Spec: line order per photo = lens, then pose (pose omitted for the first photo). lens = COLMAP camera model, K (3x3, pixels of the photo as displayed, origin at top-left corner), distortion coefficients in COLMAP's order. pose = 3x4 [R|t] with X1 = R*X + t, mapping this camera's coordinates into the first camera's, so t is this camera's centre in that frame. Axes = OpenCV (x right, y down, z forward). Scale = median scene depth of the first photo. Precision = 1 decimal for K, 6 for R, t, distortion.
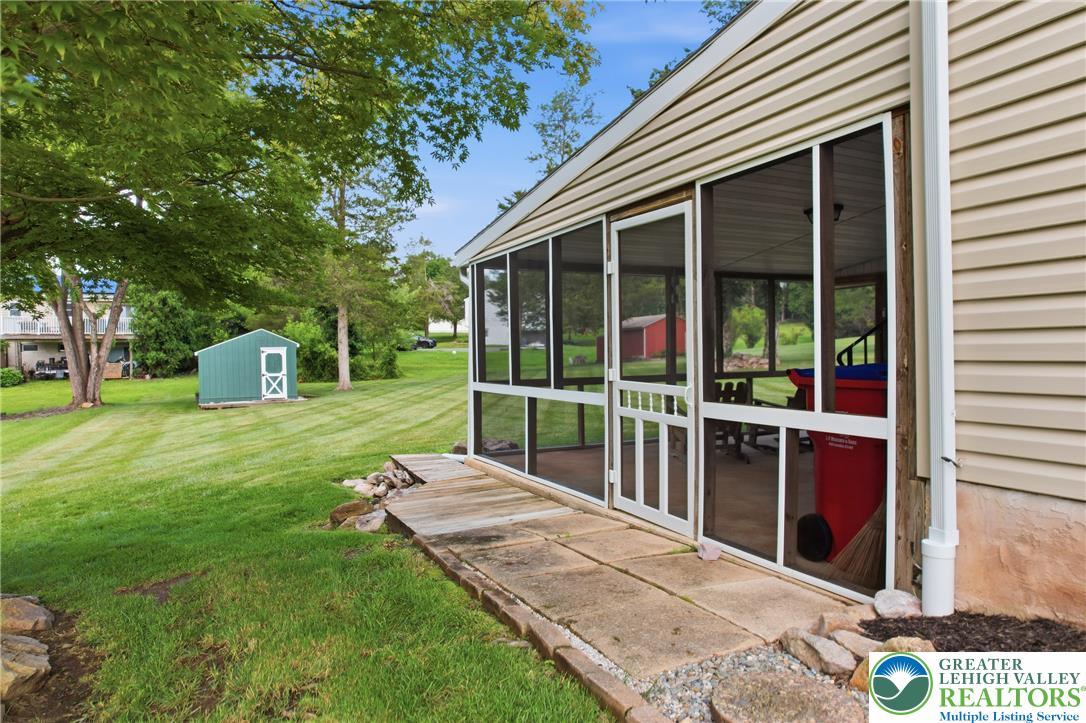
lens RADIAL K [[709.1, 0, 537.0], [0, 709.1, 360.4], [0, 0, 1]] dist [0.007732, 0.008868]
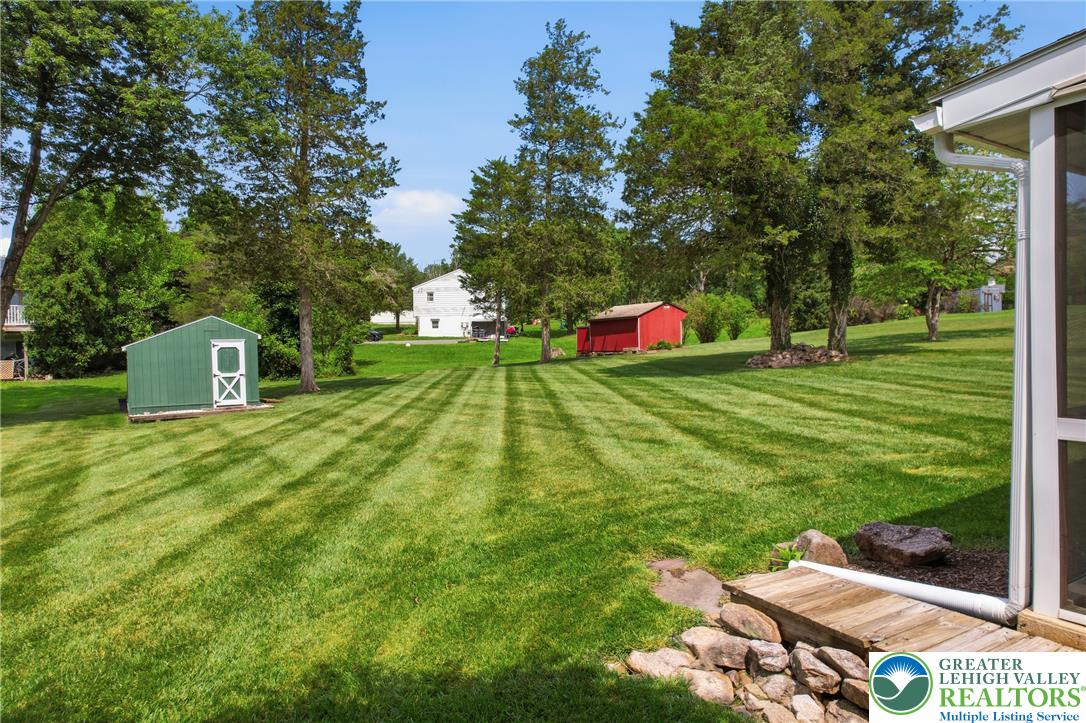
lens RADIAL K [[709.1, 0, 544.8], [0, 709.1, 360.6], [0, 0, 1]] dist [0.007732, 0.008868]
pose [[0.993663, -0.009976, 0.111958, -0.069627], [0.008753, 0.999897, 0.011404, -0.000625], [-0.112060, -0.010352, 0.993647, 0.116502]]
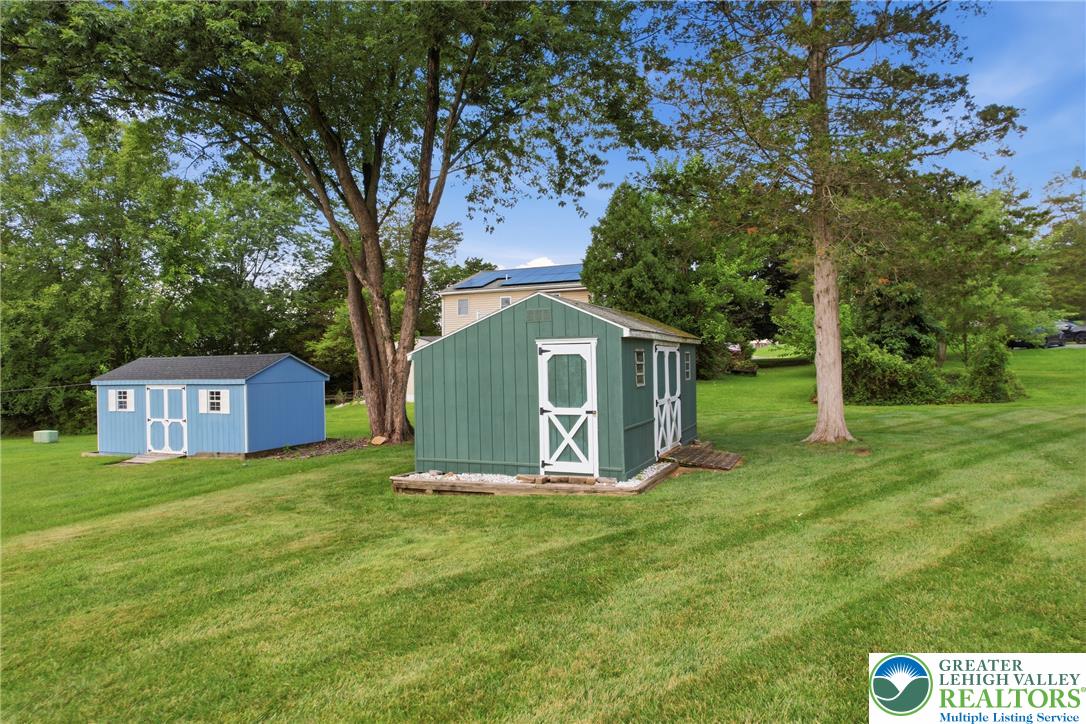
lens RADIAL K [[709.1, 0, 539.7], [0, 709.1, 366.5], [0, 0, 1]] dist [0.007732, 0.008868]
pose [[0.690918, 0.010900, -0.722850, -0.064937], [-0.004479, 0.999932, 0.010797, -0.004588], [0.722919, -0.004222, 0.690920, 0.443043]]
